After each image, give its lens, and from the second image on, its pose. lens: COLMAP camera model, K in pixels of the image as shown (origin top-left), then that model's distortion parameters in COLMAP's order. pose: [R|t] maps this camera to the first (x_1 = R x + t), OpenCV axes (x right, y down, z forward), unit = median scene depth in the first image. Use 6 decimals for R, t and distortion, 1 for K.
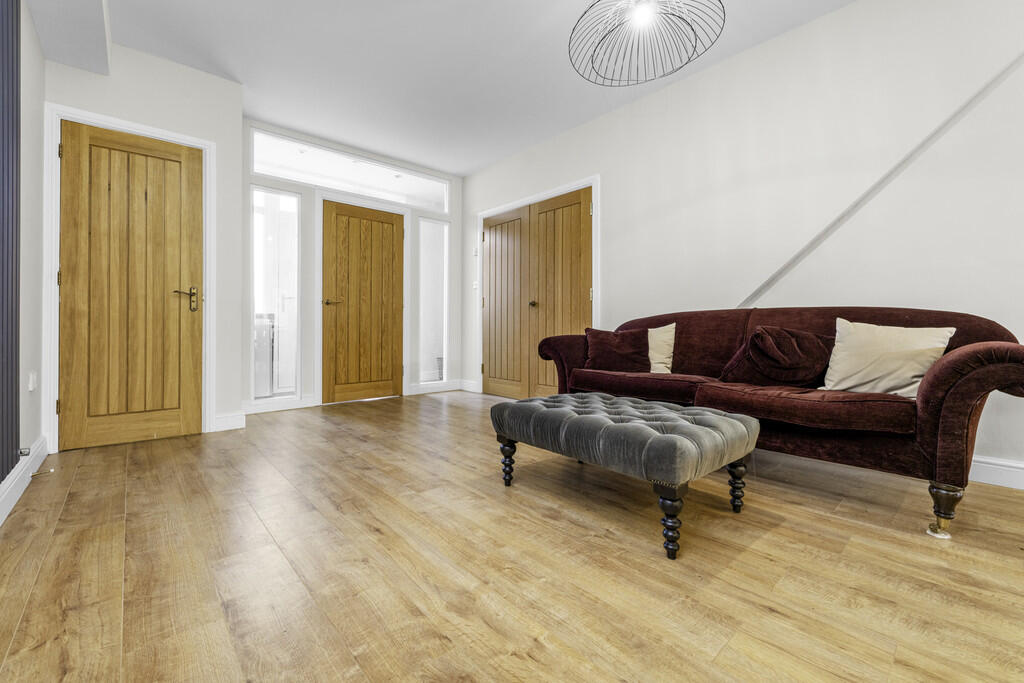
lens RADIAL K [[422.3, 0, 509.8], [0, 422.3, 334.7], [0, 0, 1]] dist [0.004468, -0.002292]
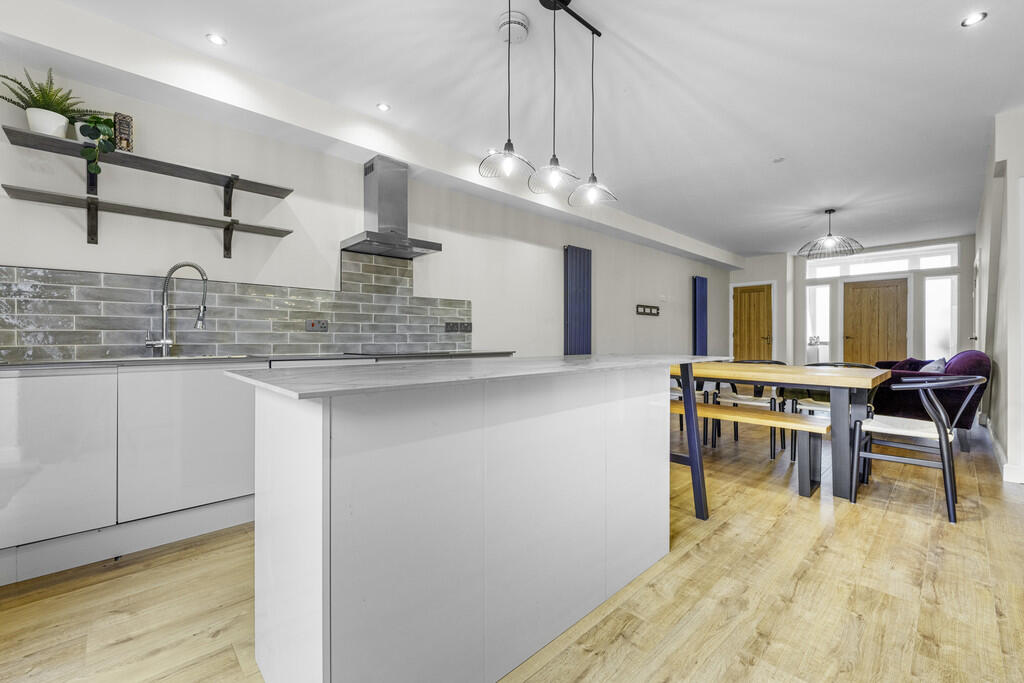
lens RADIAL K [[422.3, 0, 517.6], [0, 422.3, 338.2], [0, 0, 1]] dist [0.004468, -0.002292]
pose [[0.039684, 0.002630, -0.999209, 1.448141], [-0.015128, 0.999884, 0.002031, -0.059857], [0.999098, 0.015035, 0.039719, -0.541836]]
